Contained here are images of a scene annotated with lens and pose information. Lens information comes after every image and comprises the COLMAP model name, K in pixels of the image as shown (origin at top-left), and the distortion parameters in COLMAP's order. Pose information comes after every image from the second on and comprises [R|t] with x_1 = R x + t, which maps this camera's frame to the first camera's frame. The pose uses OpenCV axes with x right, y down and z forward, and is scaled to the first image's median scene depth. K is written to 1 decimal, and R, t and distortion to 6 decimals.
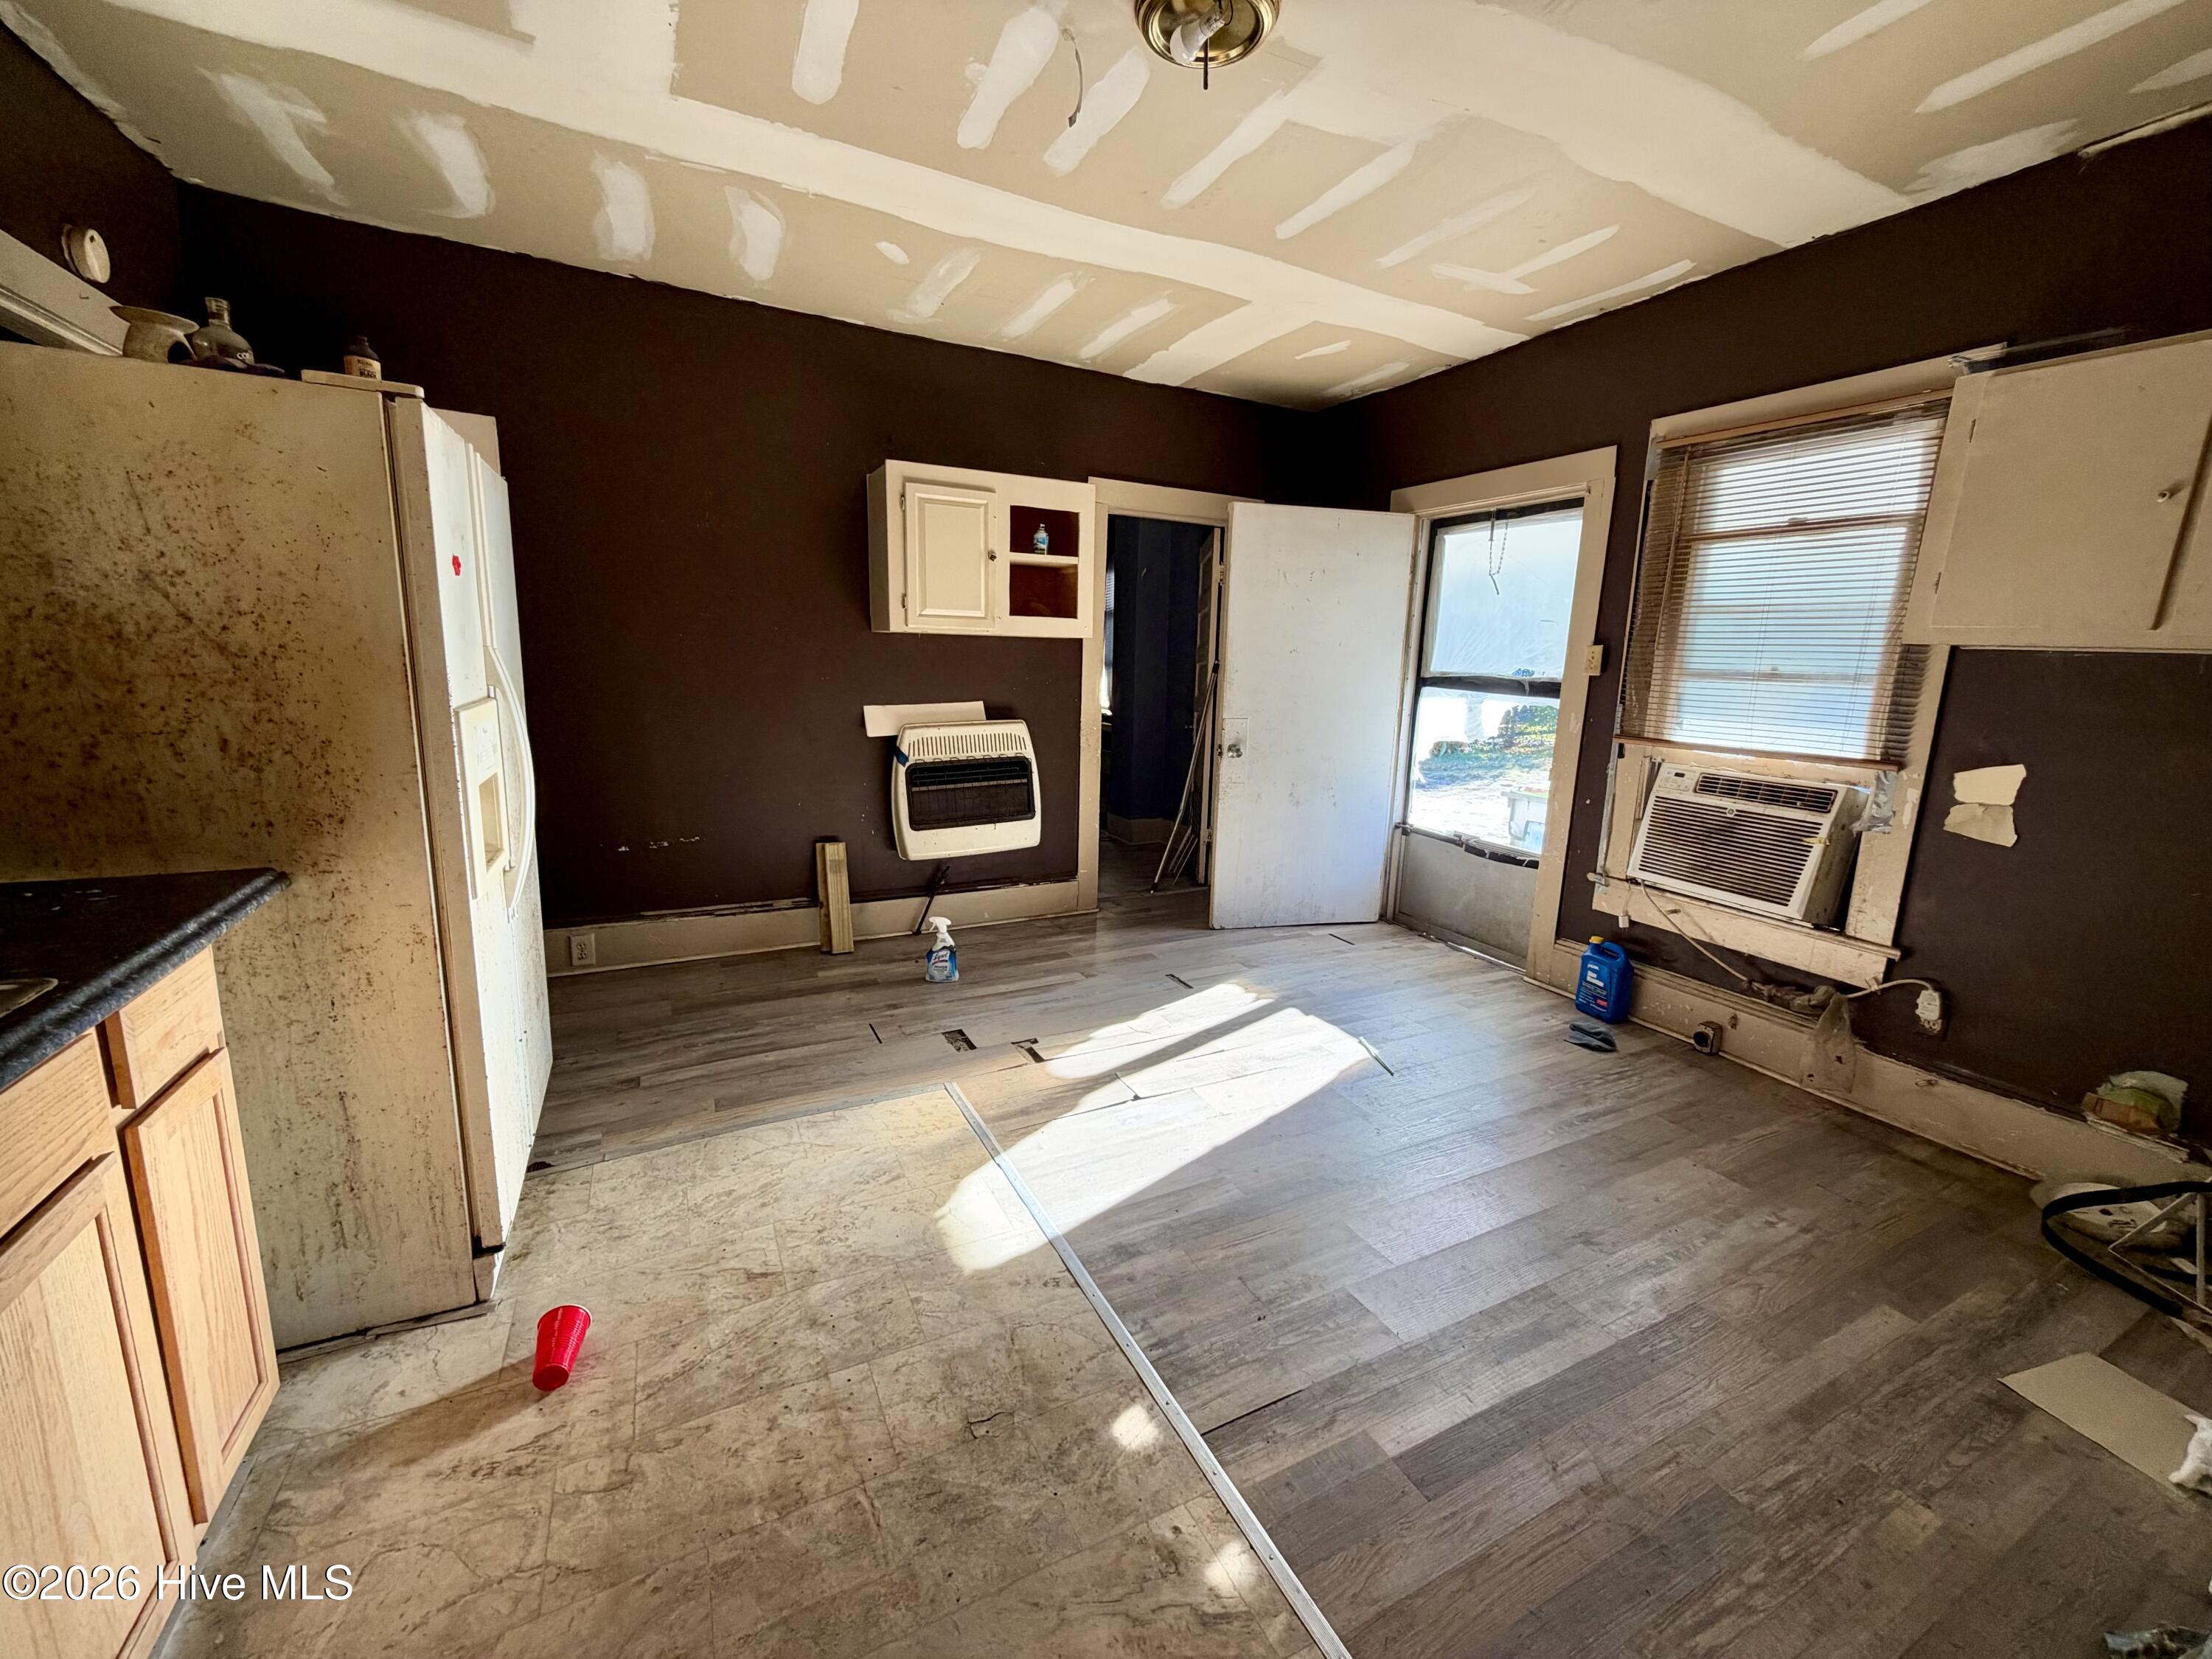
lens RADIAL K [[887.7, 0, 1105.6], [0, 887.7, 817.2], [0, 0, 1]] dist [0.001015, -0.000220]
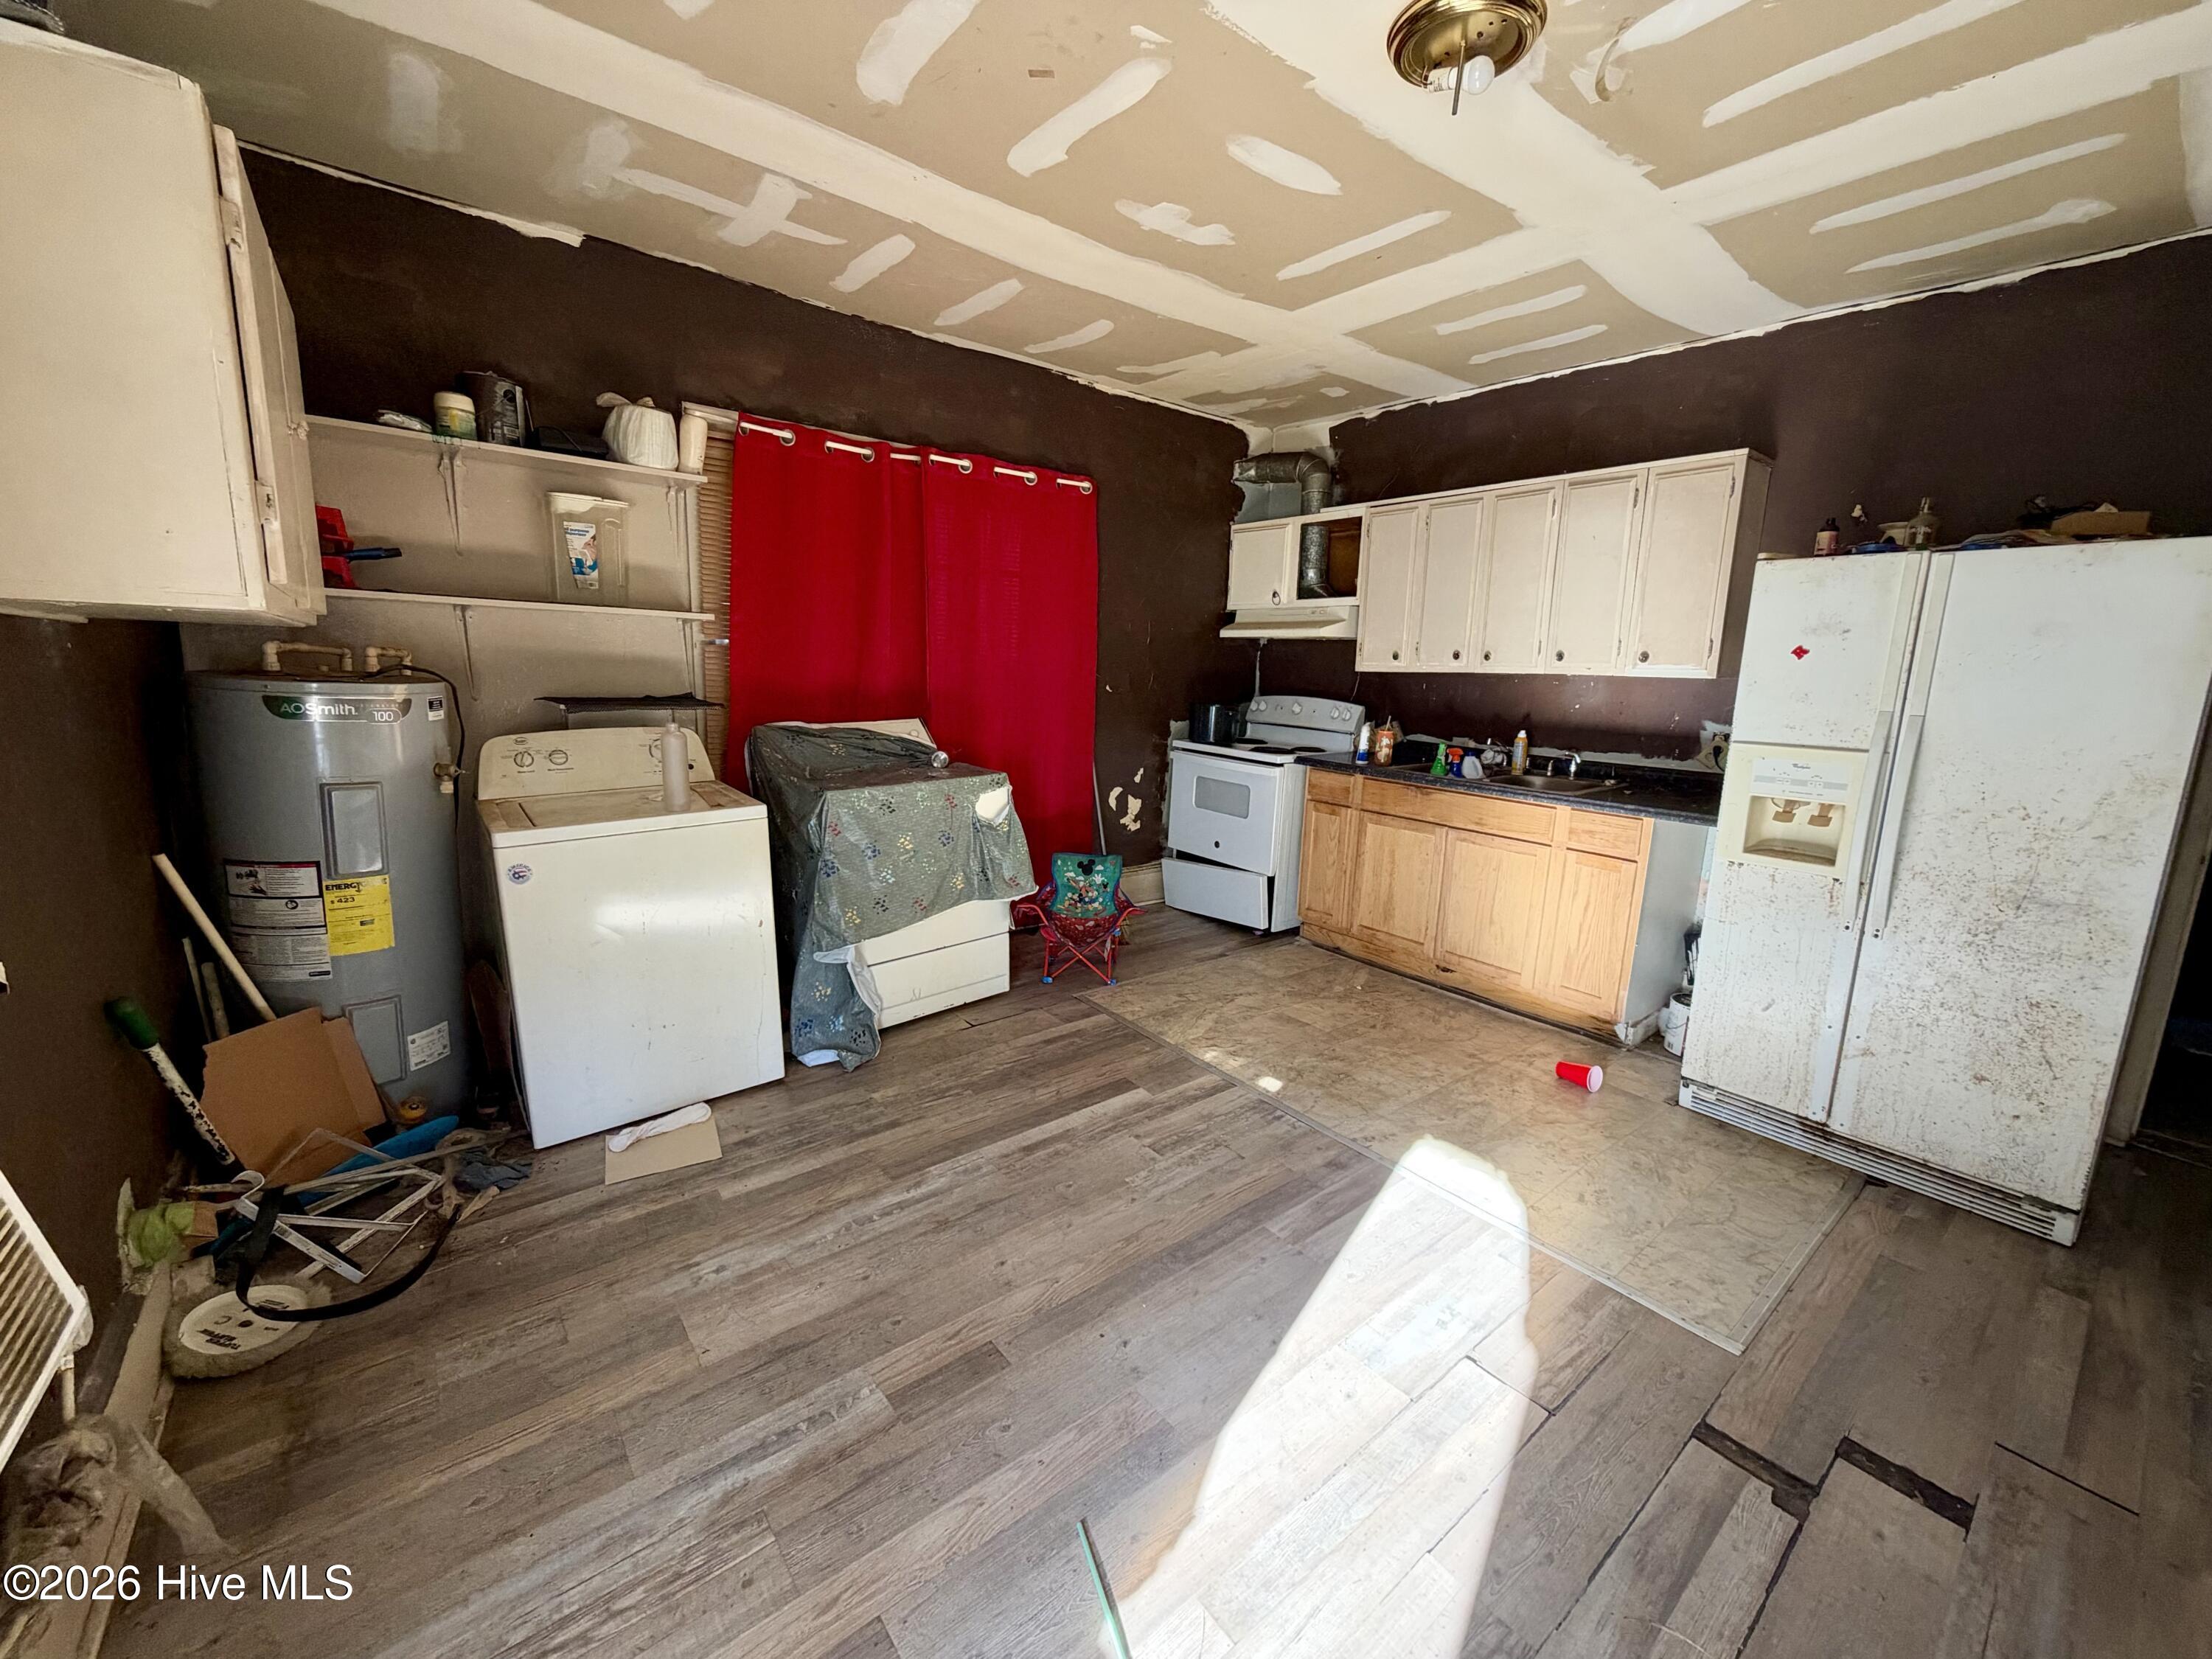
lens RADIAL K [[887.7, 0, 1110.4], [0, 887.7, 825.4], [0, 0, 1]] dist [0.001015, -0.000220]
pose [[-0.975458, -0.018742, -0.219385, 0.640411], [-0.096315, 0.932310, 0.348599, -0.370946], [0.198001, 0.361174, -0.911235, 1.983807]]
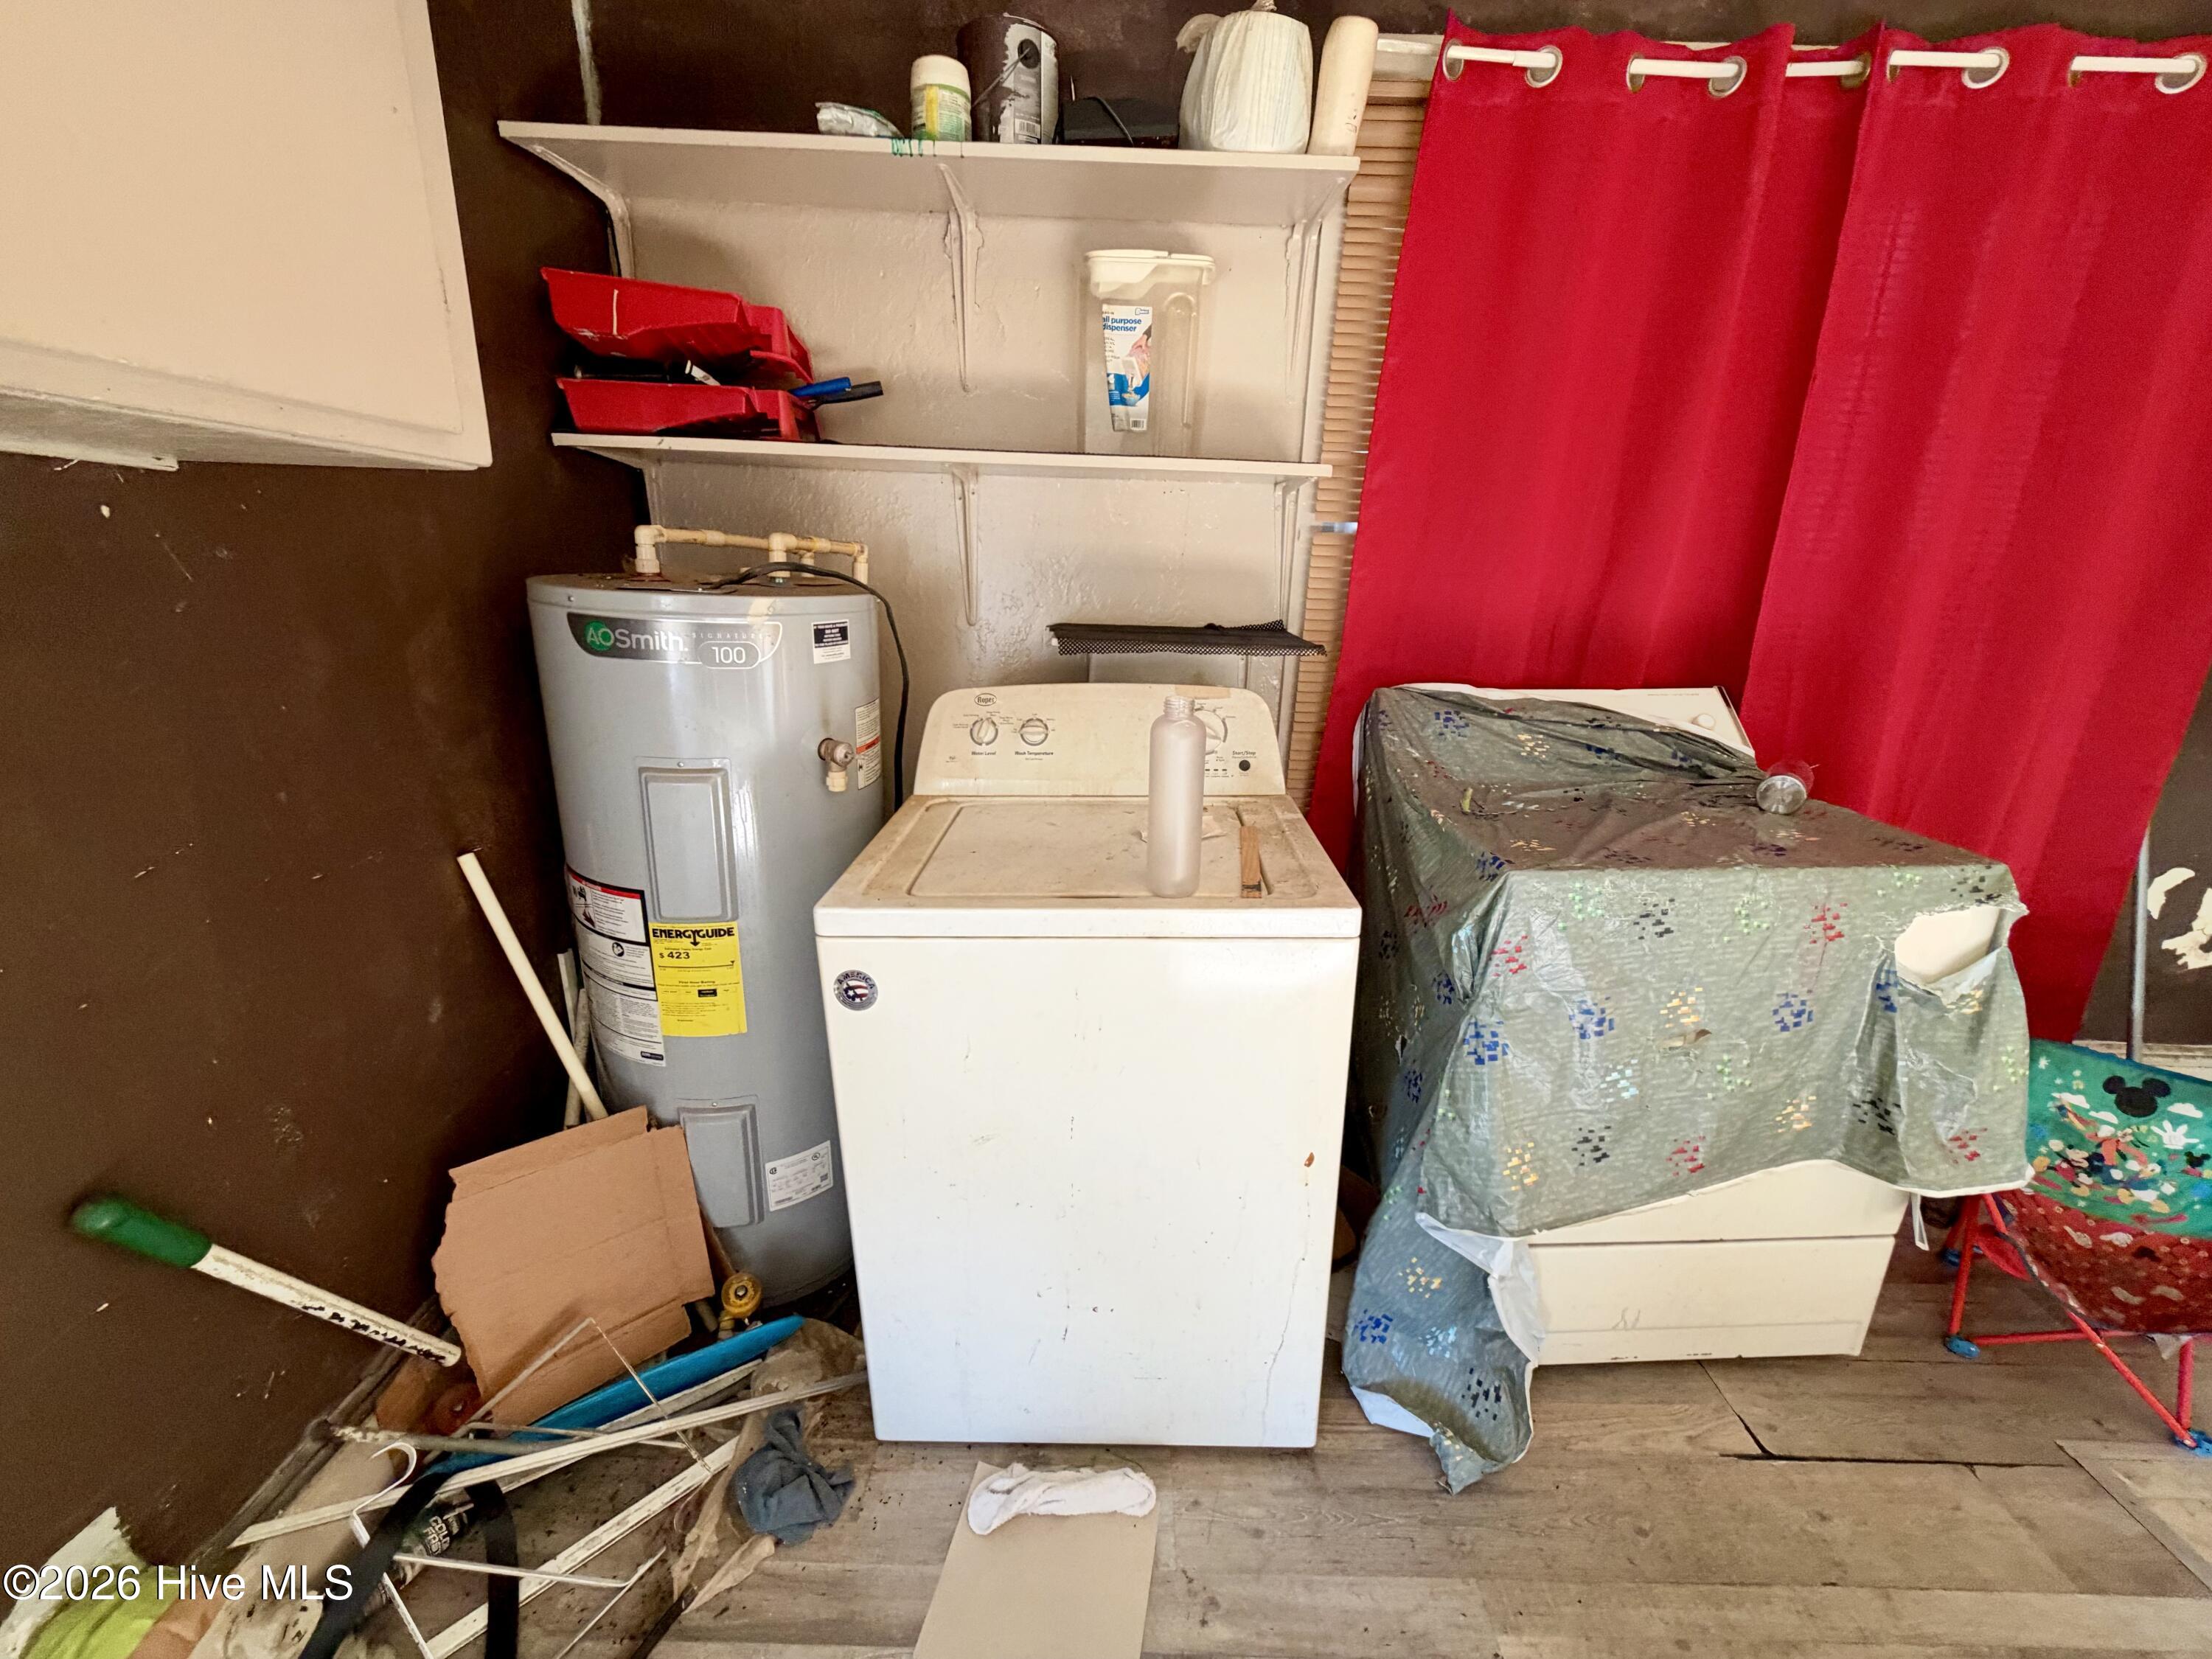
lens RADIAL K [[887.7, 0, 1110.6], [0, 887.7, 831.1], [0, 0, 1]] dist [0.001015, -0.000220]
pose [[-0.886329, -0.181809, 0.425872, 0.764858], [0.033757, 0.891881, 0.451008, -0.180451], [-0.461825, 0.414117, -0.784363, 1.138905]]
